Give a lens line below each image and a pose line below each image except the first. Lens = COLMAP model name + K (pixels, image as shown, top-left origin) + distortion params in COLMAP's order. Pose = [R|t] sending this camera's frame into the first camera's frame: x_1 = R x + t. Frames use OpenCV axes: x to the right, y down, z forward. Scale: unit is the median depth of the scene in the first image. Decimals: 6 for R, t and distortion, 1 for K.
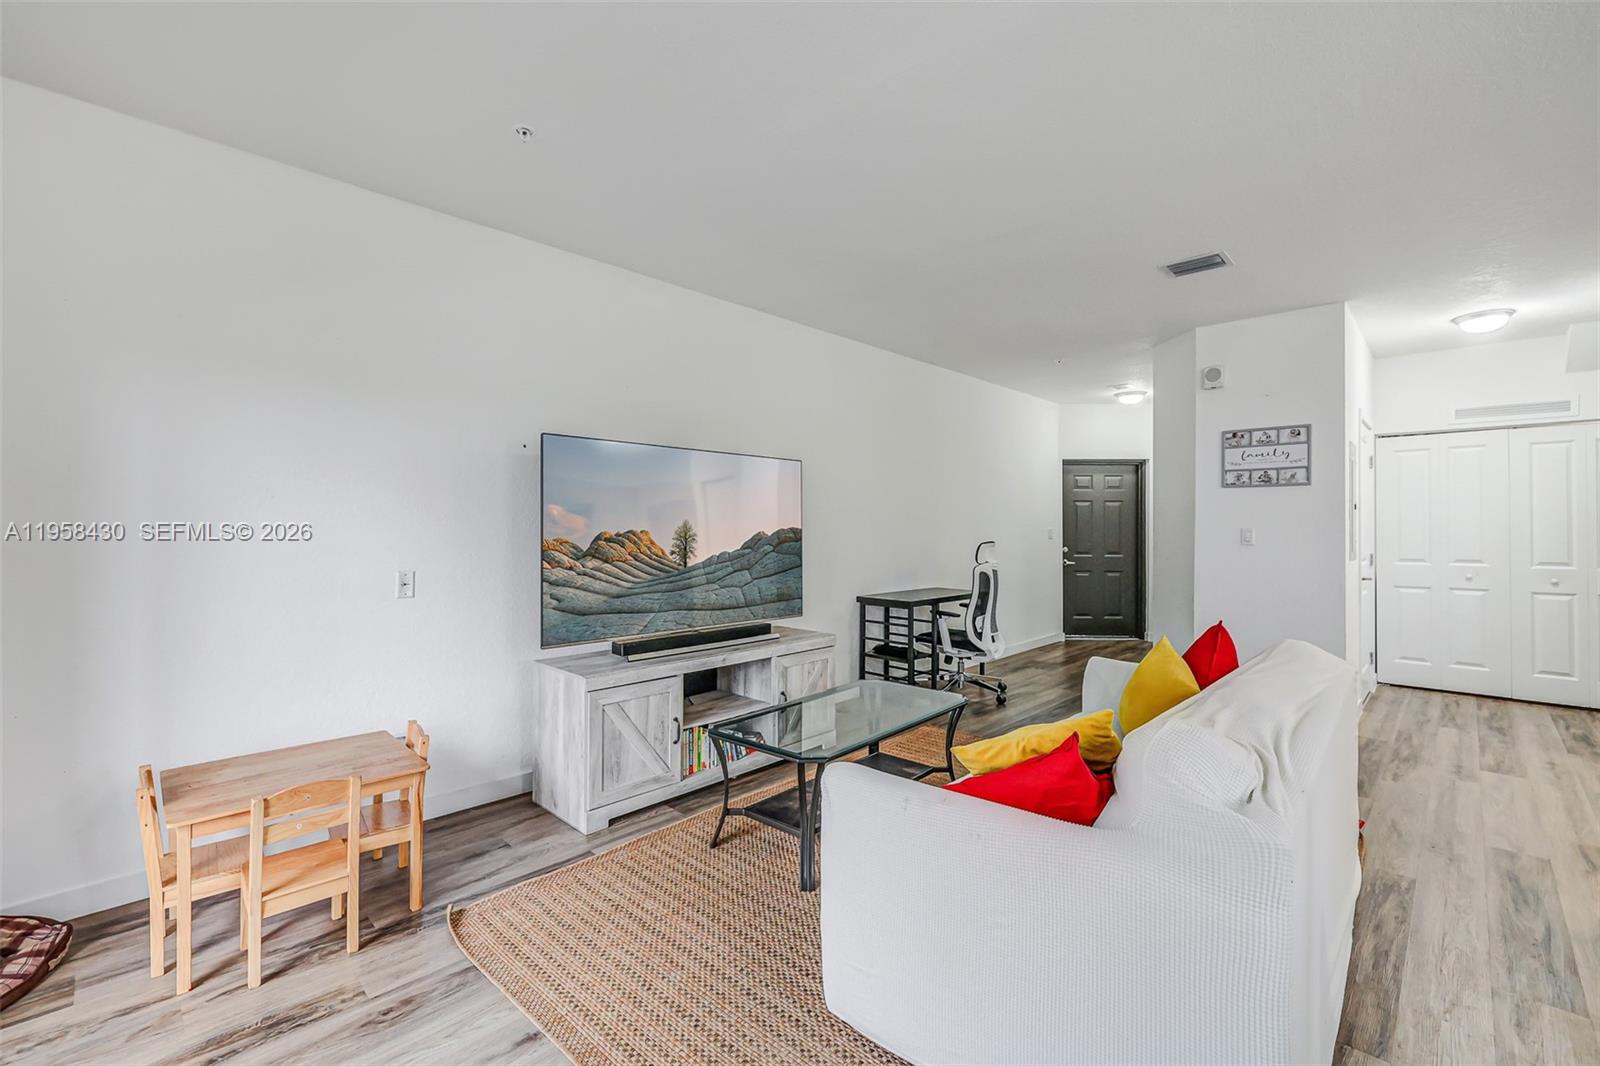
lens RADIAL K [[690.0, 0, 796.4], [0, 690.0, 523.5], [0, 0, 1]] dist [0.012307, 0.000041]
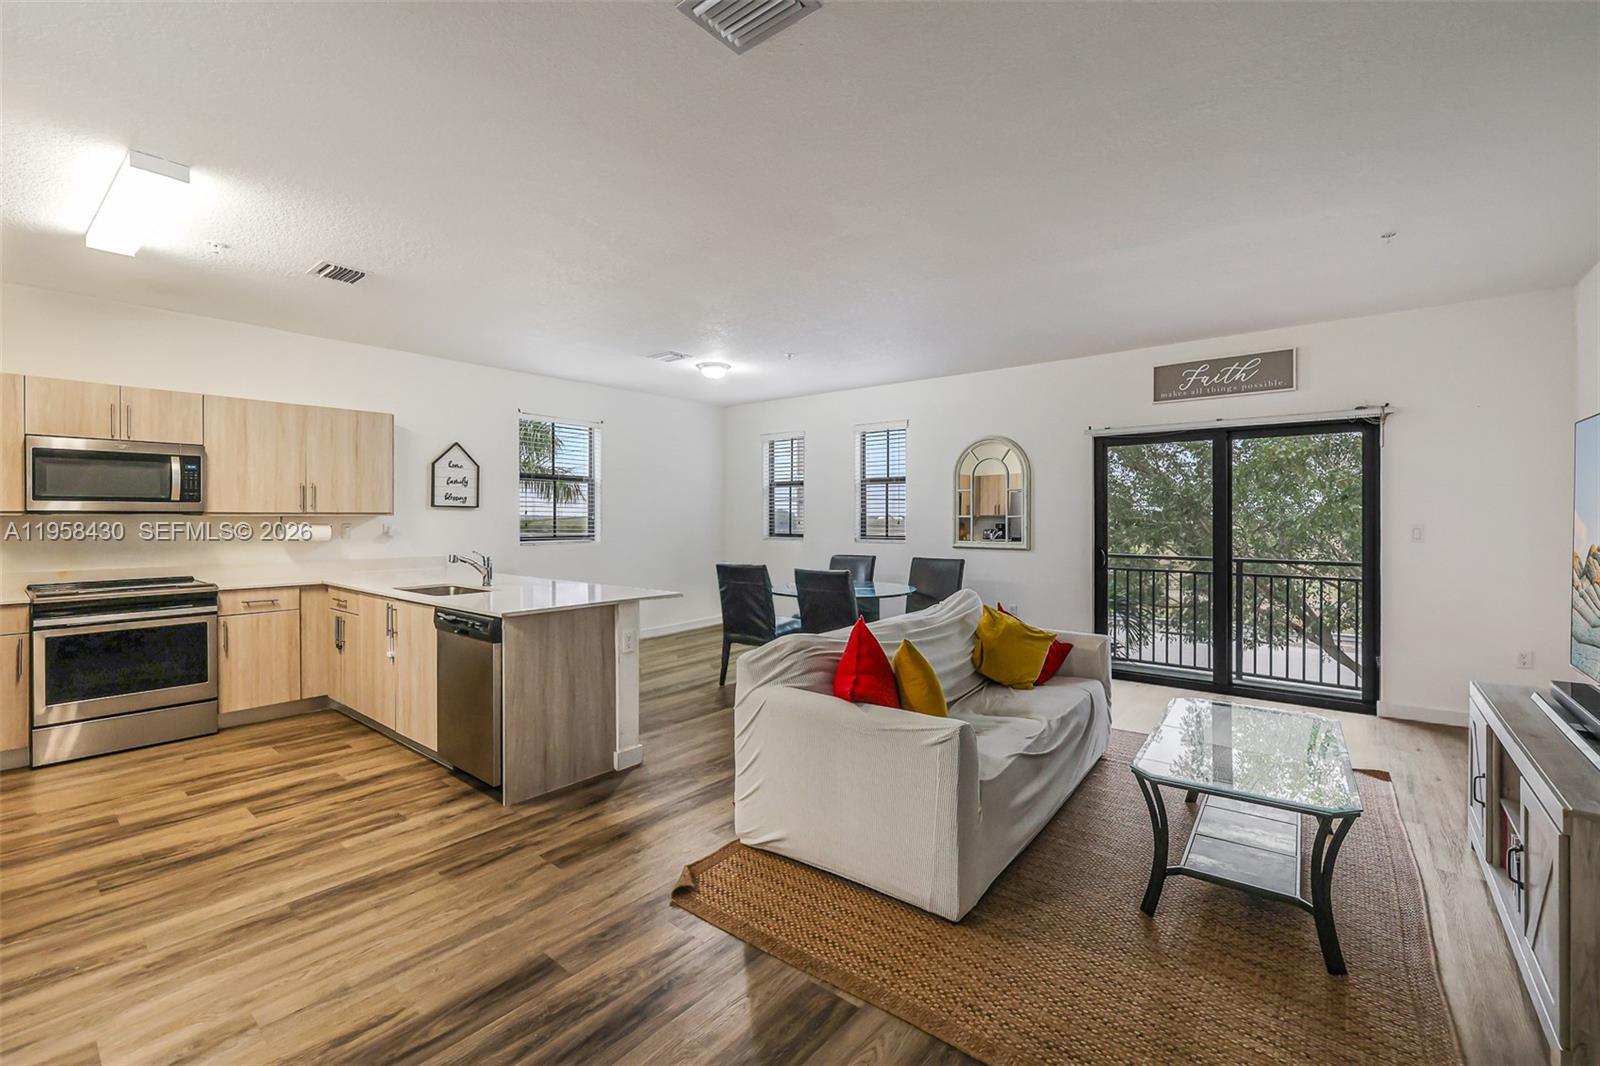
lens RADIAL K [[680.6, 0, 786.9], [0, 680.6, 520.4], [0, 0, 1]] dist [-0.001273, -0.000003]
pose [[-0.997692, -0.001124, -0.067890, 0.462573], [-0.001025, 0.999998, -0.001490, -0.001737], [0.067891, -0.001417, -0.997692, 1.183419]]
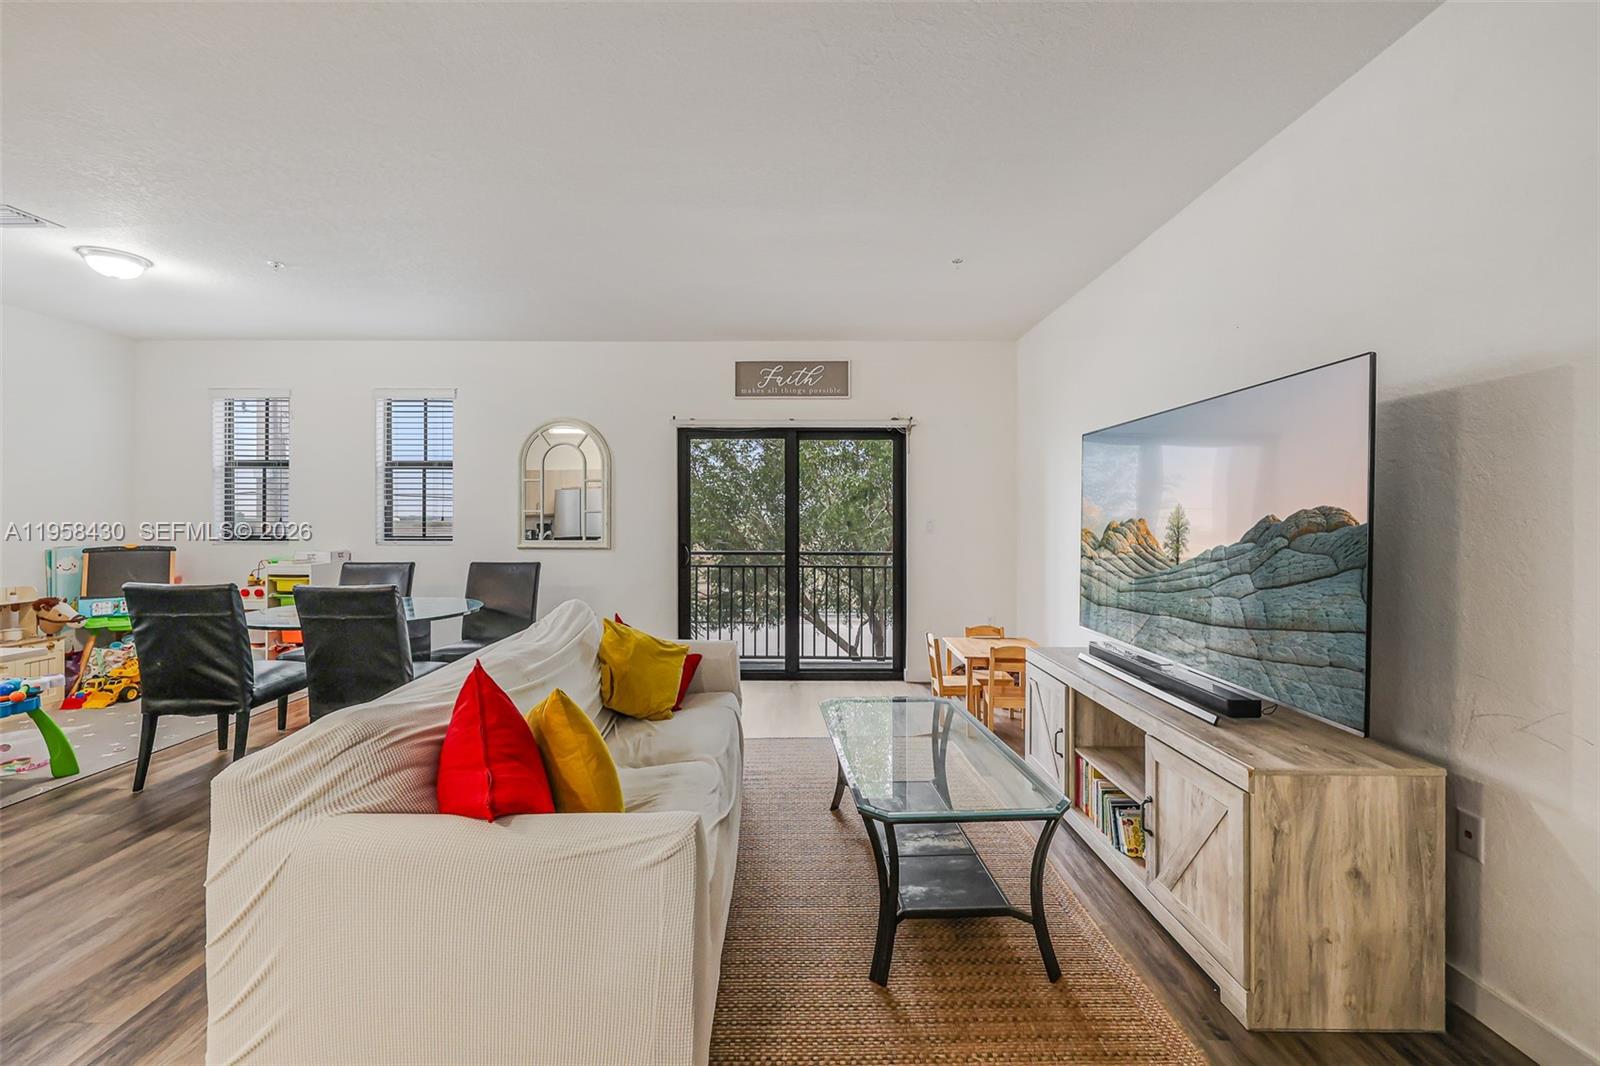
lens RADIAL K [[680.6, 0, 786.9], [0, 680.6, 520.4], [0, 0, 1]] dist [-0.001273, -0.000003]
pose [[-0.728900, -0.000996, -0.684619, 0.486187], [0.001325, 0.999995, -0.002866, 0.007350], [0.684619, -0.002996, -0.728895, 0.967708]]
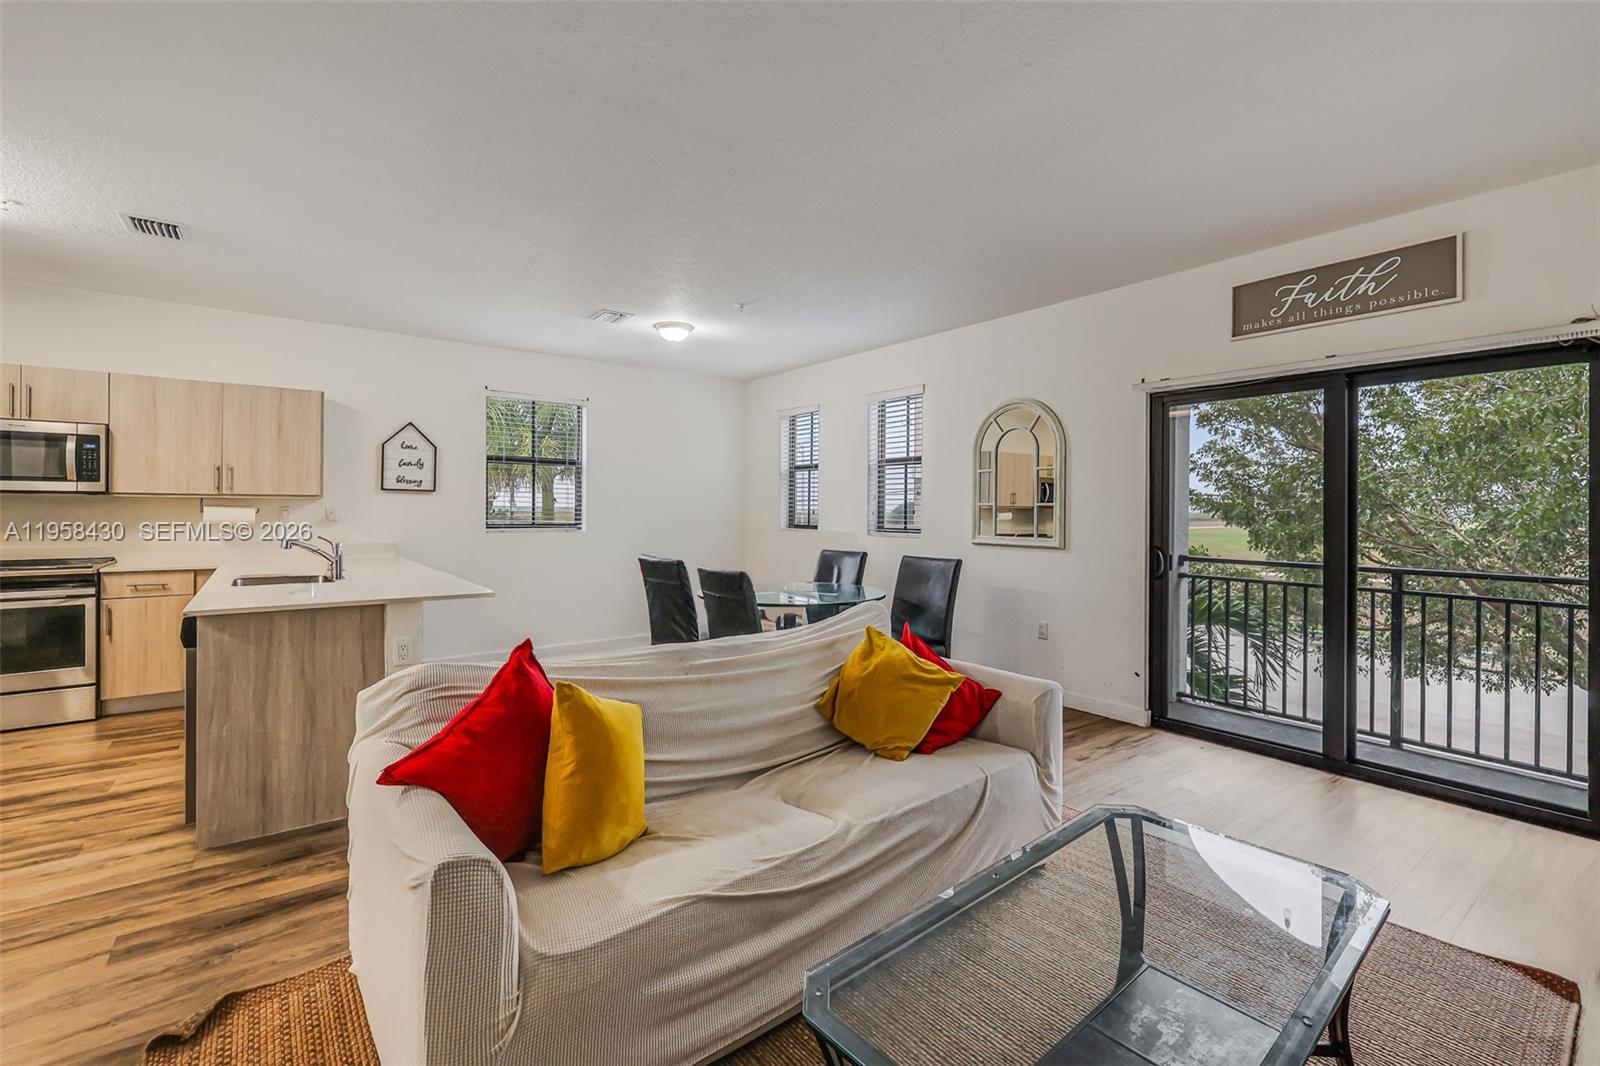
lens RADIAL K [[692.3, 0, 779.6], [0, 692.3, 509.9], [0, 0, 1]] dist [-0.002184, 0.000138]
pose [[-0.985115, -0.008954, 0.171664, 0.140088], [-0.010209, 0.999927, -0.006433, 0.007042], [-0.171594, -0.008089, -0.985135, 0.956967]]
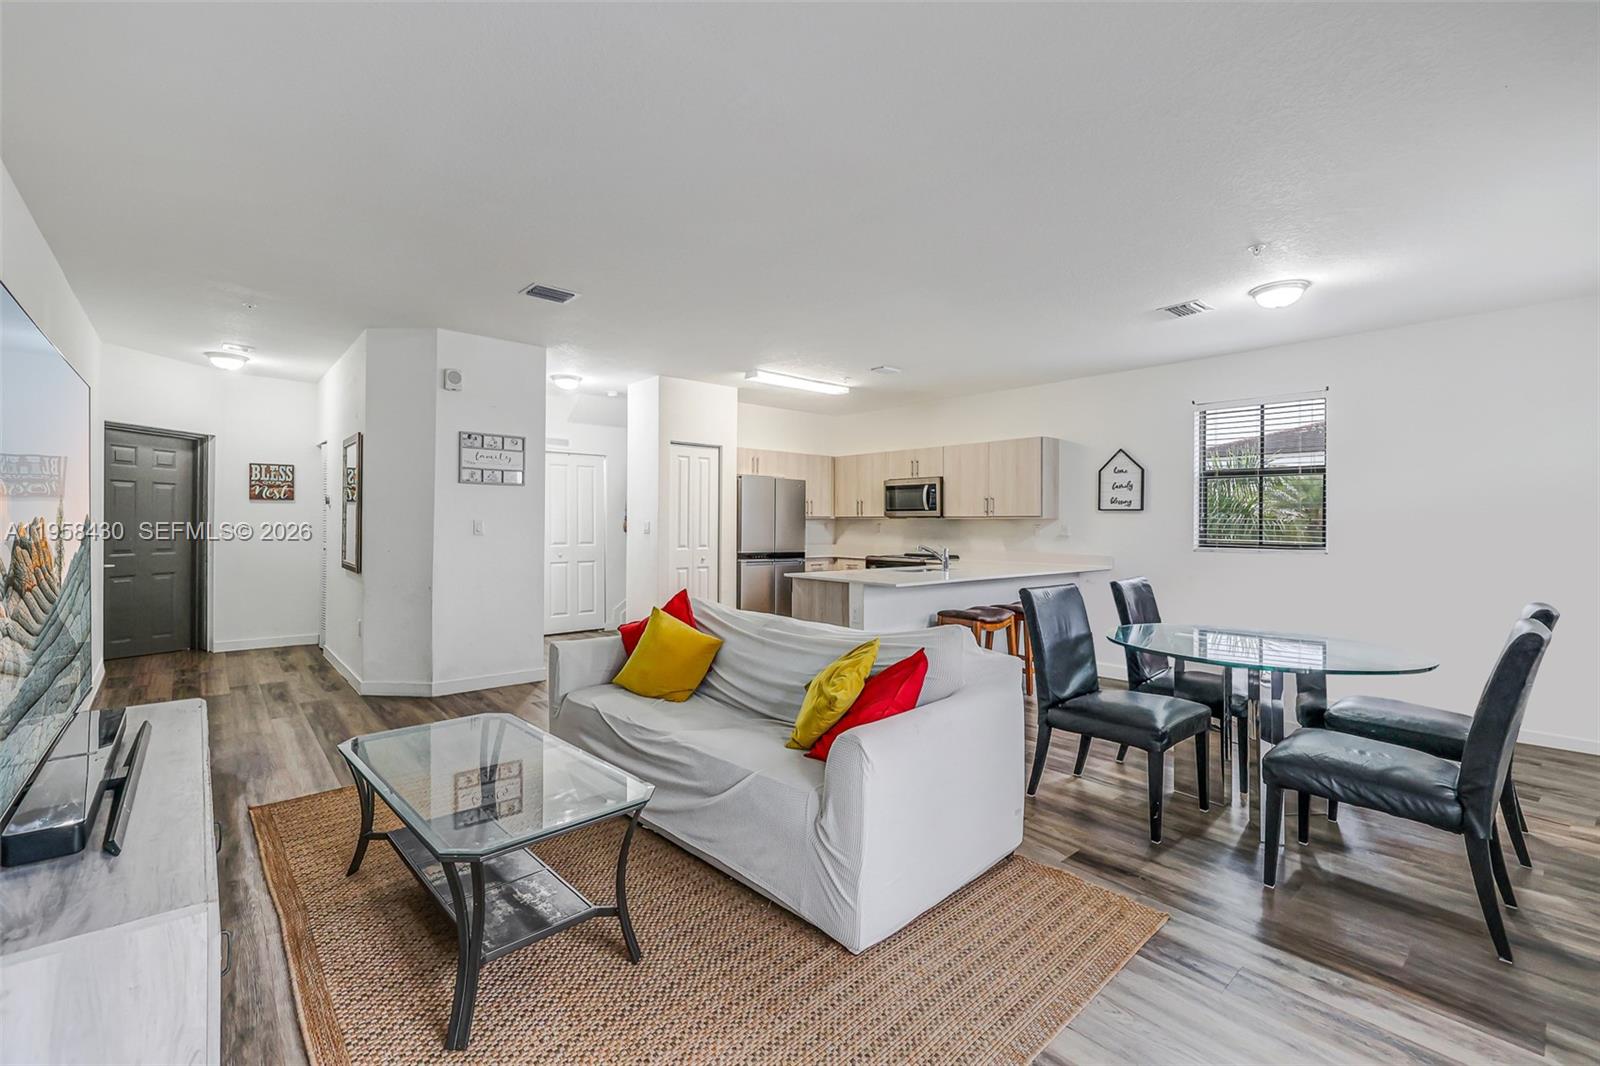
lens RADIAL K [[680.6, 0, 786.9], [0, 680.6, 520.4], [0, 0, 1]] dist [-0.001273, -0.000003]
pose [[0.095441, 0.002652, 0.995432, -0.412774], [-0.013002, 0.999914, -0.001418, 0.002395], [-0.995350, -0.012807, 0.095467, 0.392560]]
